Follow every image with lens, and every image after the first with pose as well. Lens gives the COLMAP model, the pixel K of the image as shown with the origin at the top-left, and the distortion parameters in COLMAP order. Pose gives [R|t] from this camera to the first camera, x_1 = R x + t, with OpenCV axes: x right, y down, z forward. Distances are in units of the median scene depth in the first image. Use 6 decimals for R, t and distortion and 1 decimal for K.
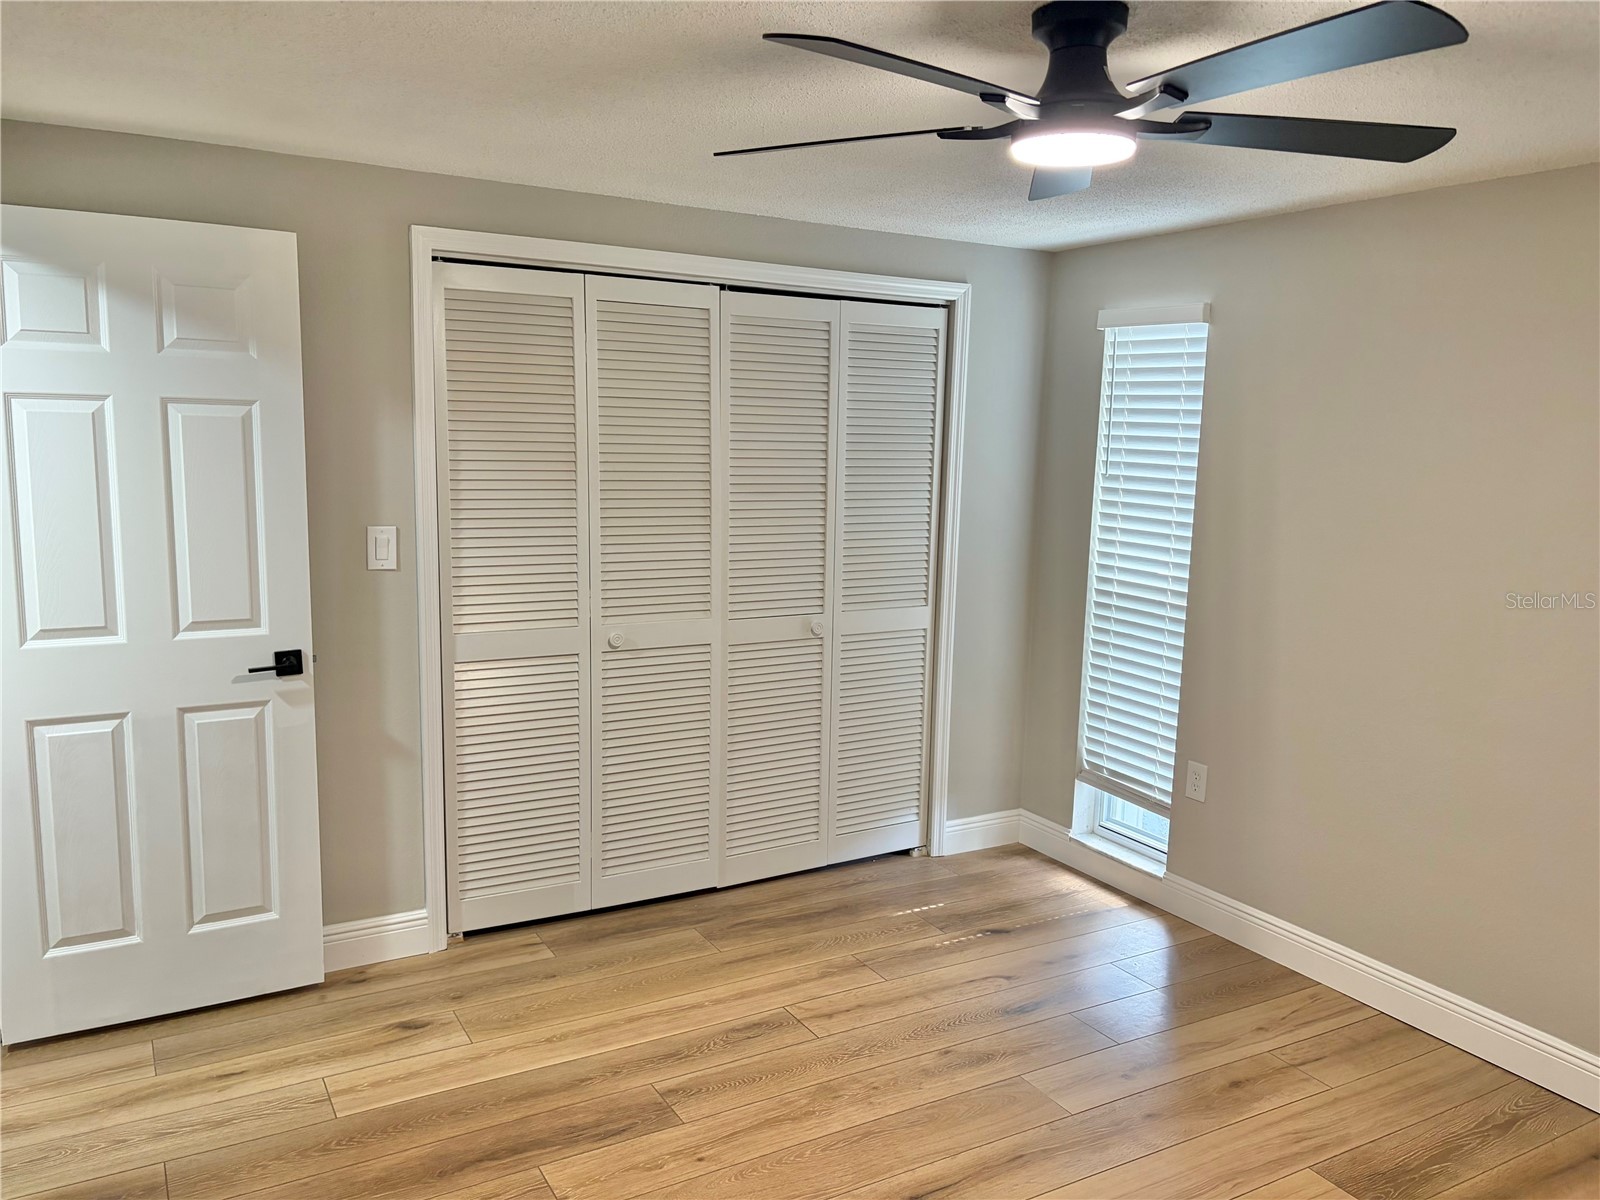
lens RADIAL K [[1204.0, 0, 811.0], [0, 1204.0, 615.6], [0, 0, 1]] dist [0.067635, -0.071593]
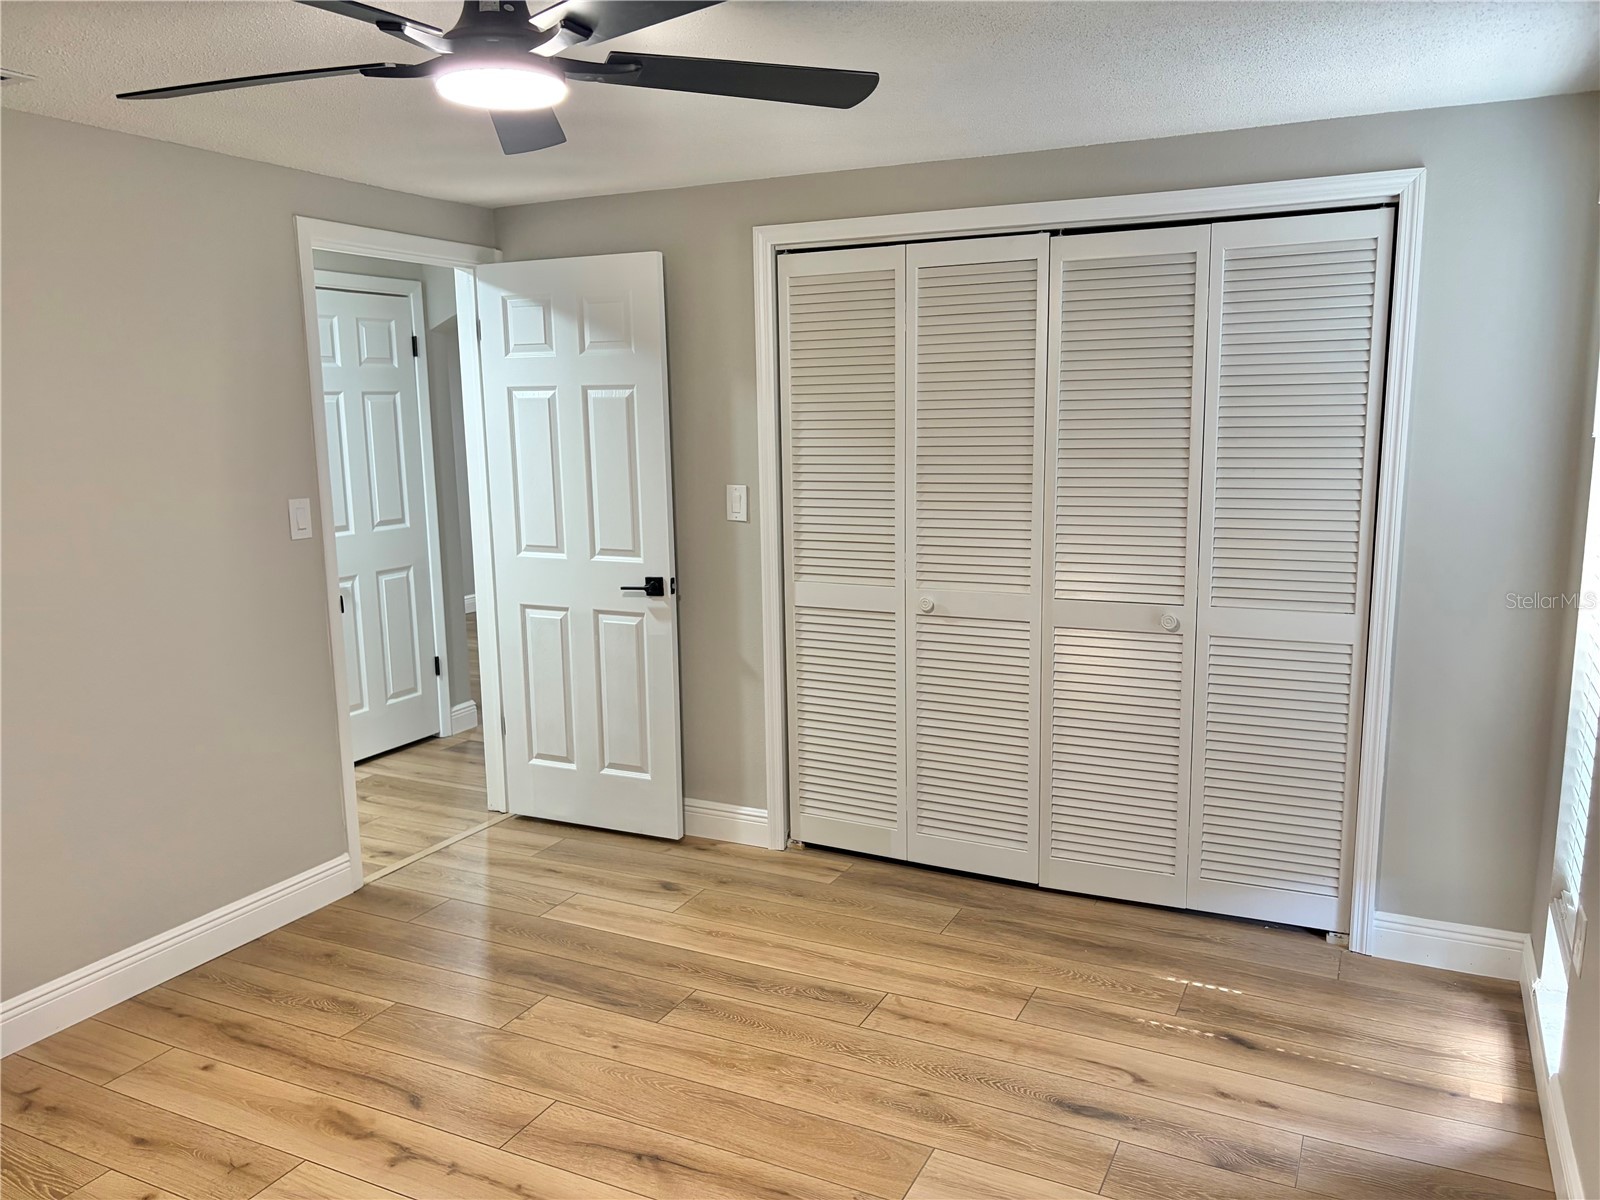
lens RADIAL K [[1235.0, 0, 812.3], [0, 1235.0, 611.6], [0, 0, 1]] dist [0.058616, -0.037548]
pose [[0.551033, 0.113714, -0.826699, 0.680216], [-0.094949, 0.992782, 0.073271, -0.042436], [0.829064, 0.038119, 0.557853, 0.361836]]
